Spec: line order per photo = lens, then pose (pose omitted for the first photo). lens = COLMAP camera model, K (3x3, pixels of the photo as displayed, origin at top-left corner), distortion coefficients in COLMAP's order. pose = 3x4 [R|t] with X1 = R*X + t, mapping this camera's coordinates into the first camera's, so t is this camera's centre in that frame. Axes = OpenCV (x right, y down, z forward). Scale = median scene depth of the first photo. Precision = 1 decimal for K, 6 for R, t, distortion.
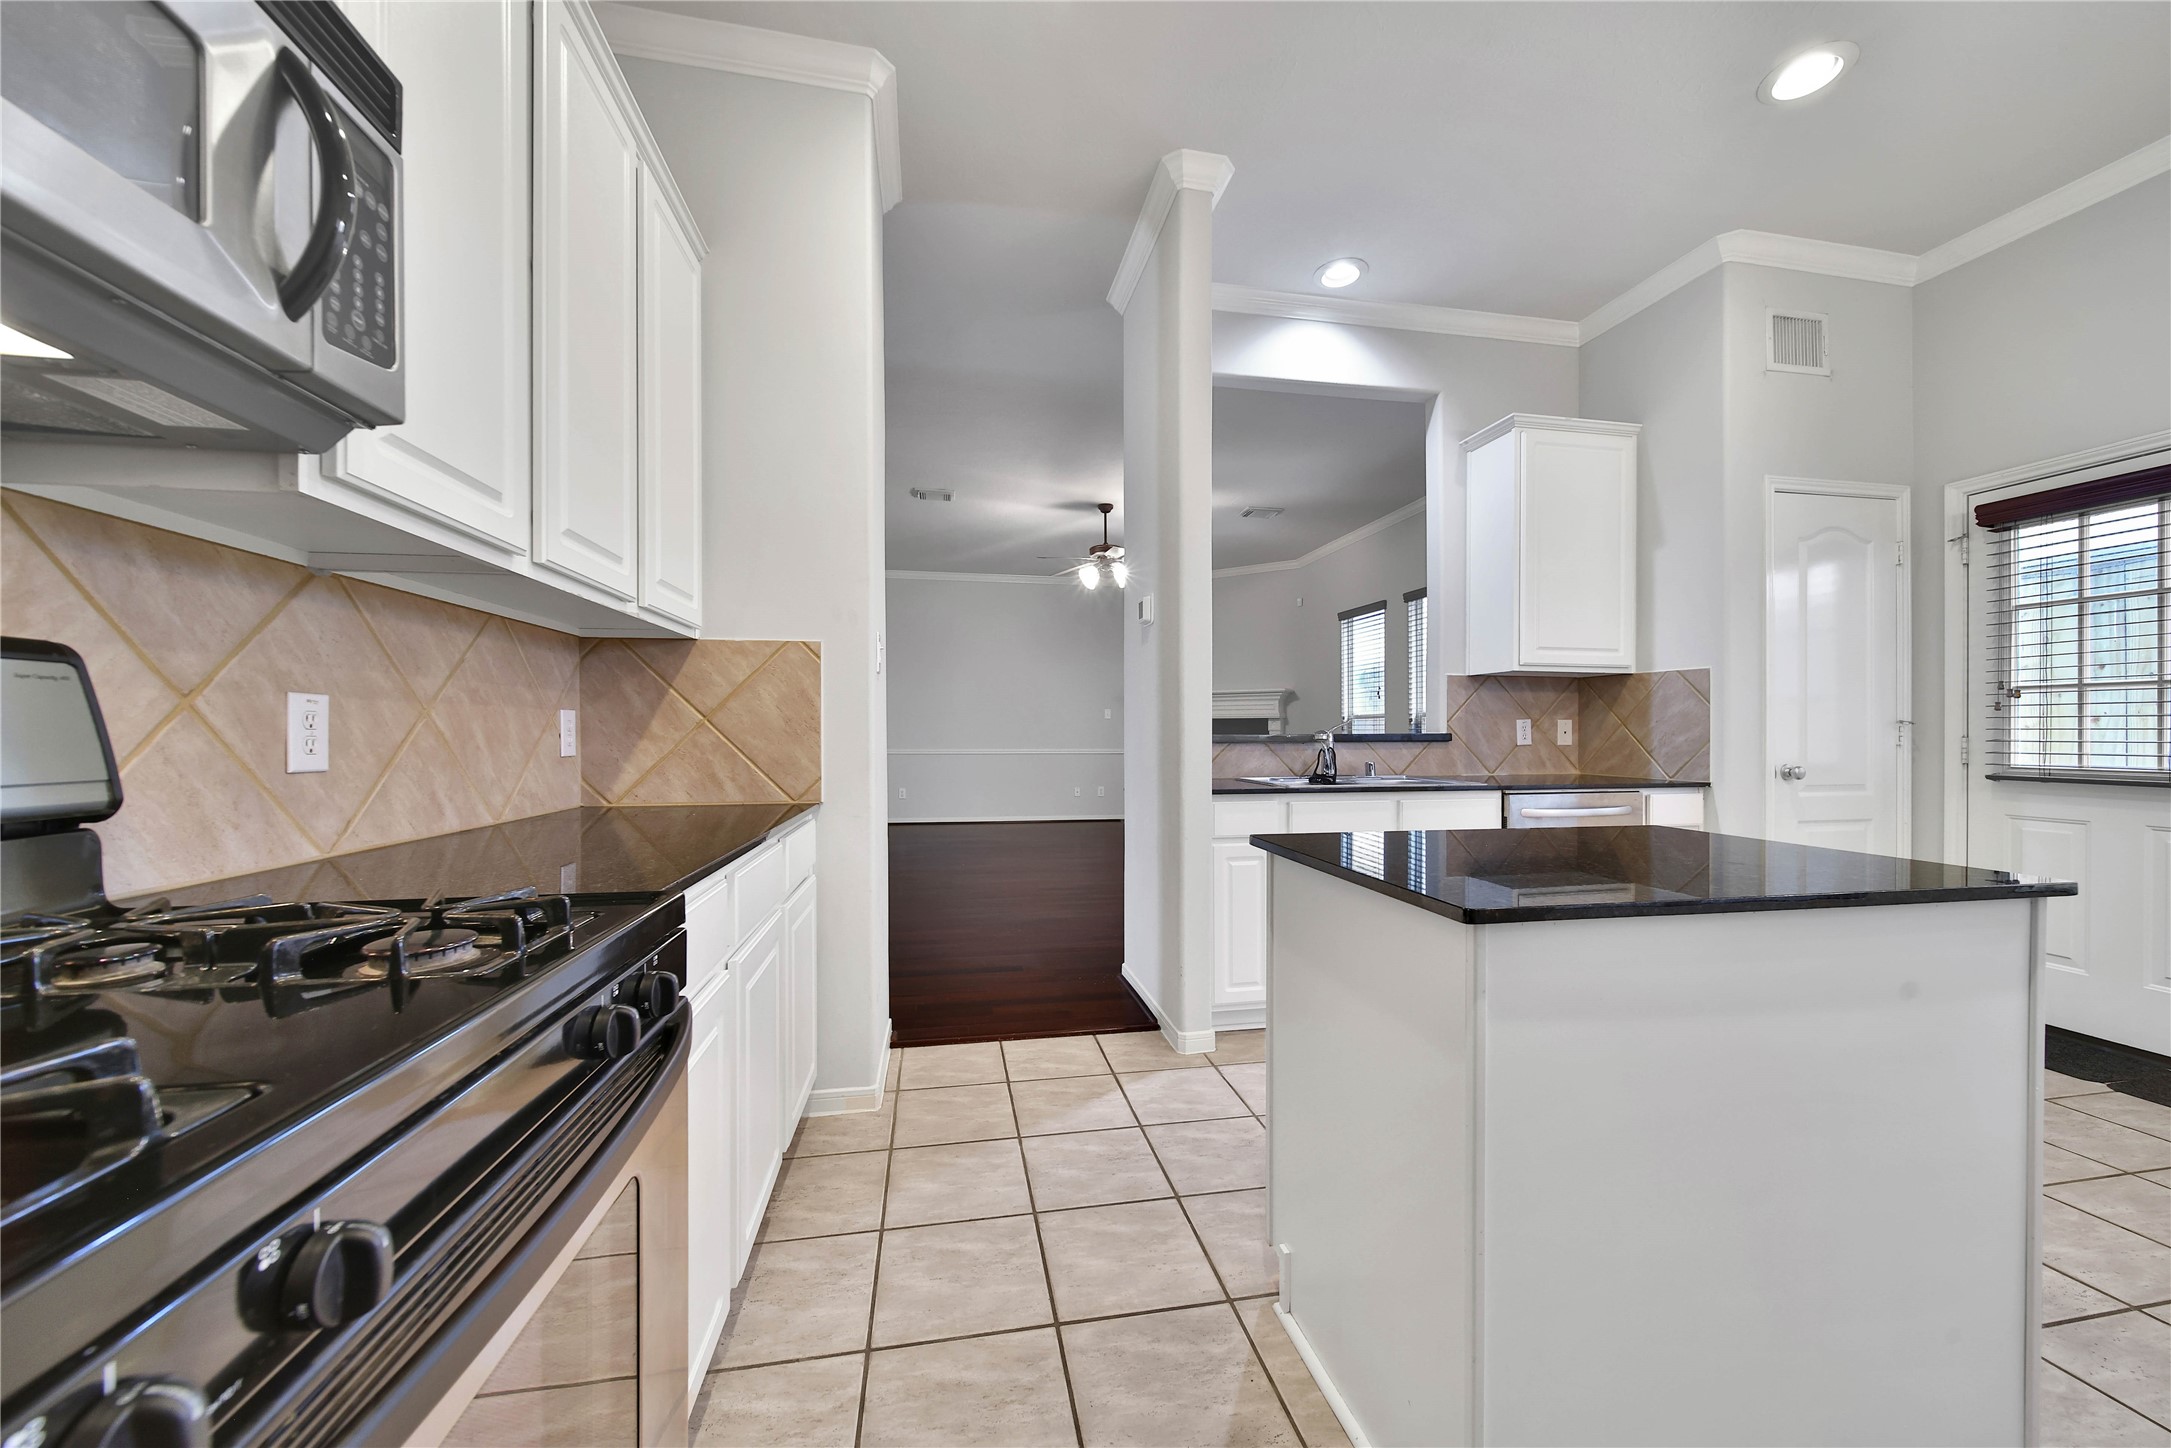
lens RADIAL K [[779.2, 0, 1075.2], [0, 779.2, 732.3], [0, 0, 1]] dist [-0.005779, -0.000408]
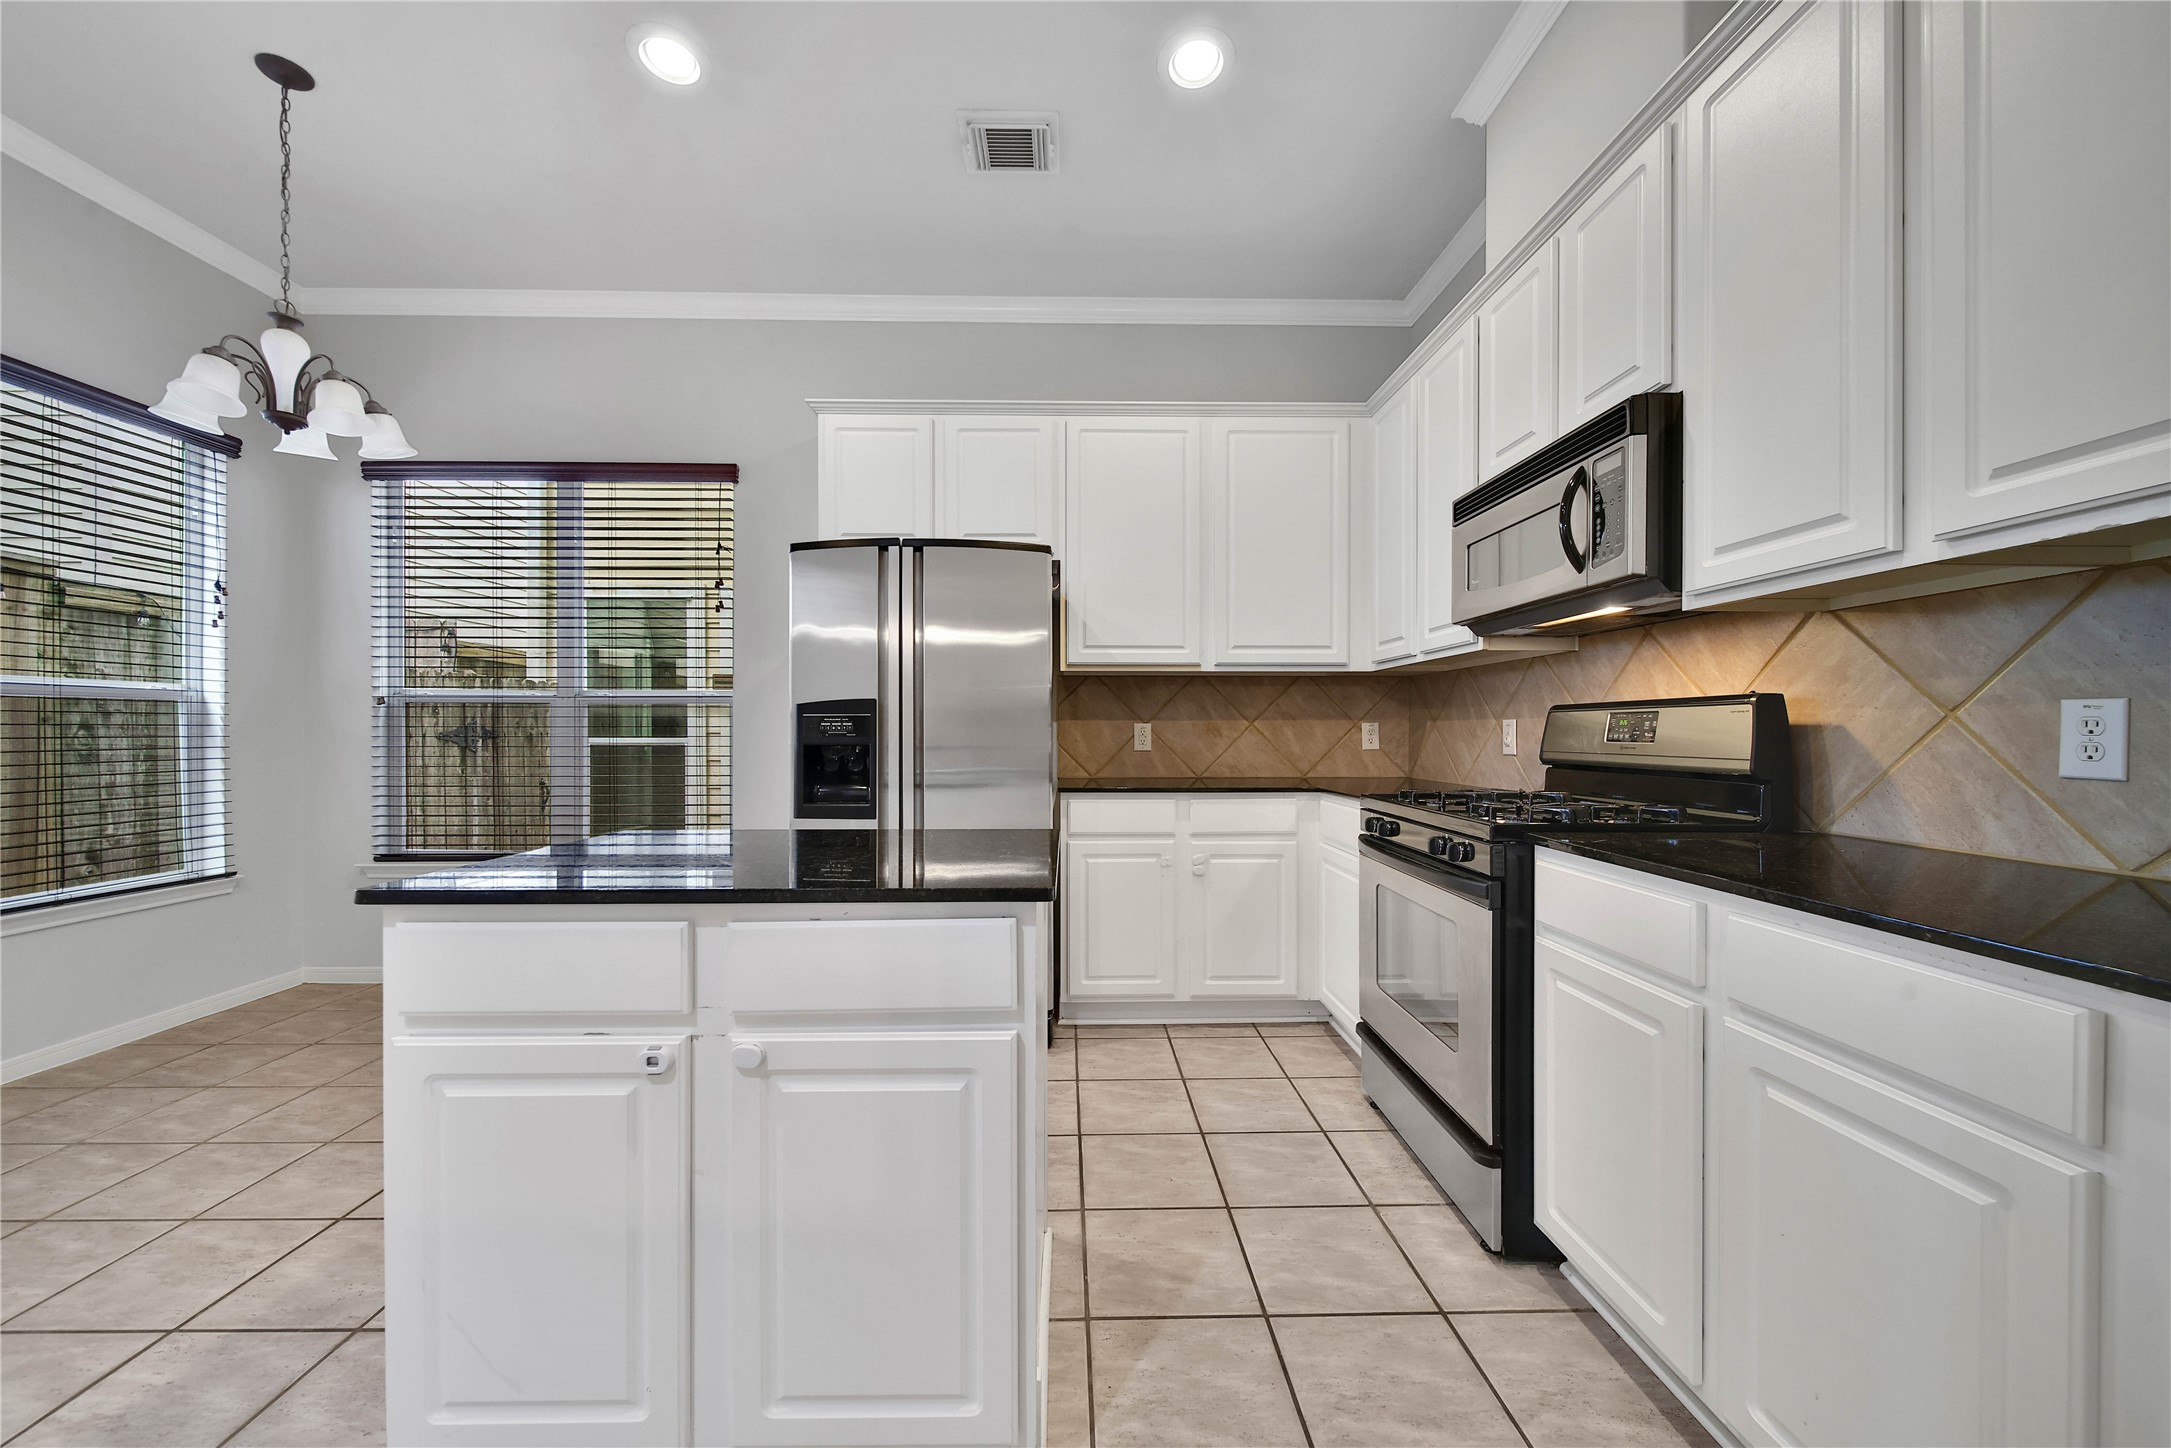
lens RADIAL K [[779.2, 0, 1075.9], [0, 779.2, 733.1], [0, 0, 1]] dist [-0.005779, -0.000408]
pose [[-0.987831, -0.000303, 0.155533, 0.046329], [0.000038, 0.999998, 0.002189, -0.003306], [-0.155534, 0.002169, -0.987828, 0.794304]]
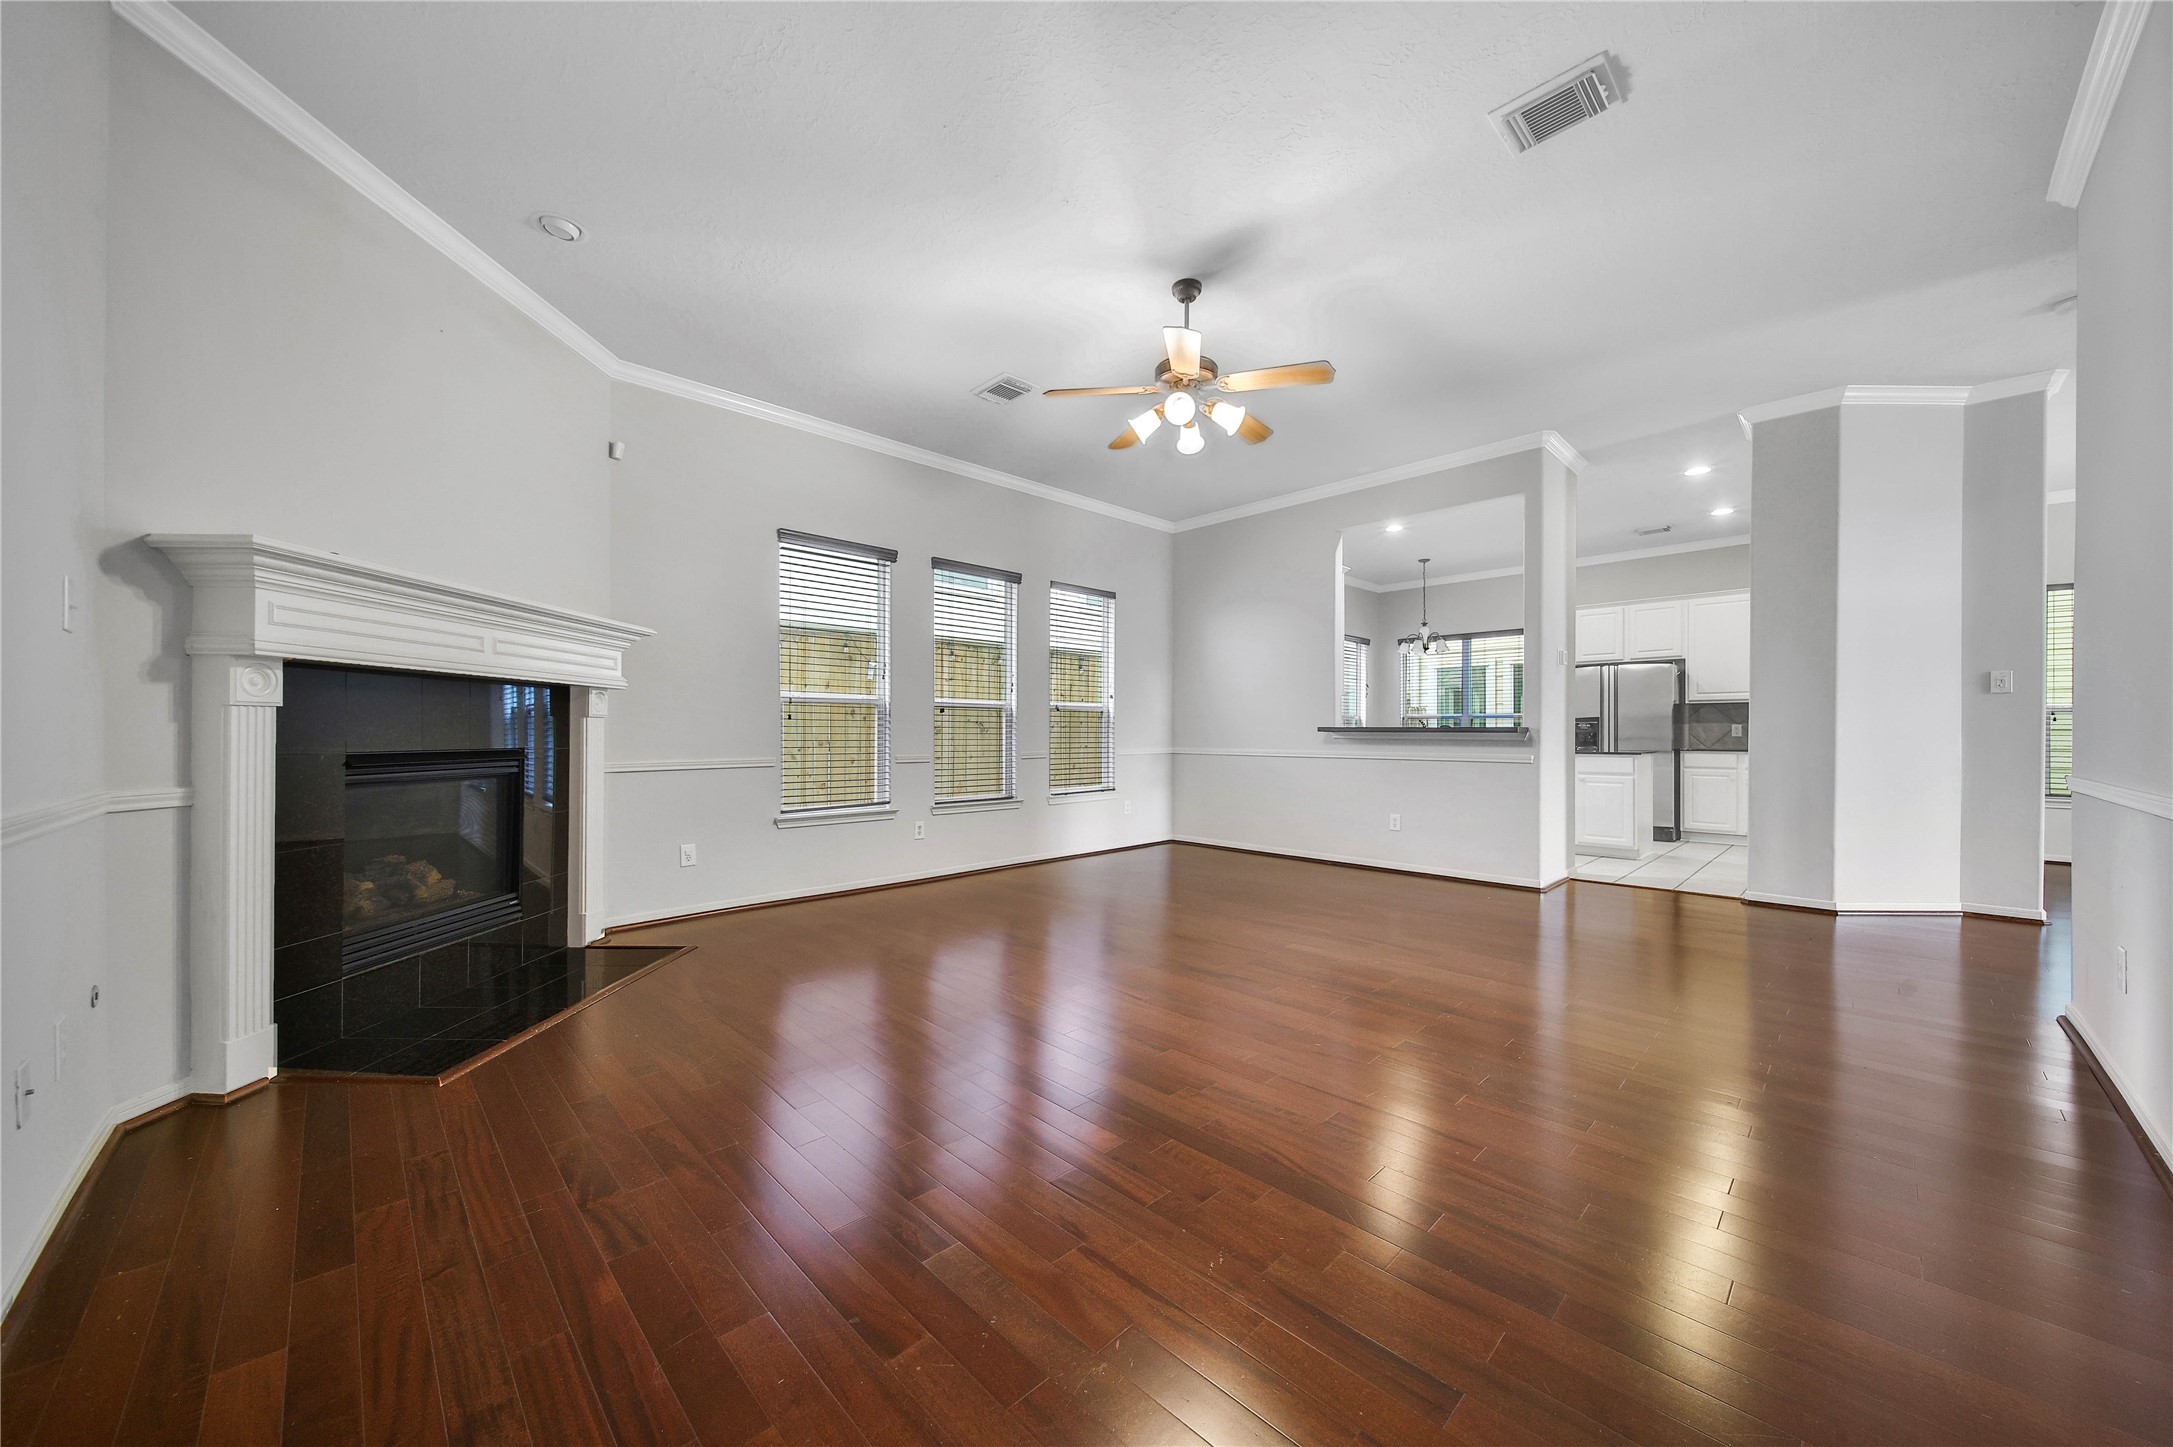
lens RADIAL K [[779.9, 0, 1076.1], [0, 779.9, 729.2], [0, 0, 1]] dist [-0.005779, -0.000408]
pose [[-0.559402, 0.003523, 0.828889, -0.698453], [-0.002163, 0.999981, -0.005710, 0.018353], [-0.828894, -0.004987, -0.559384, 2.682706]]
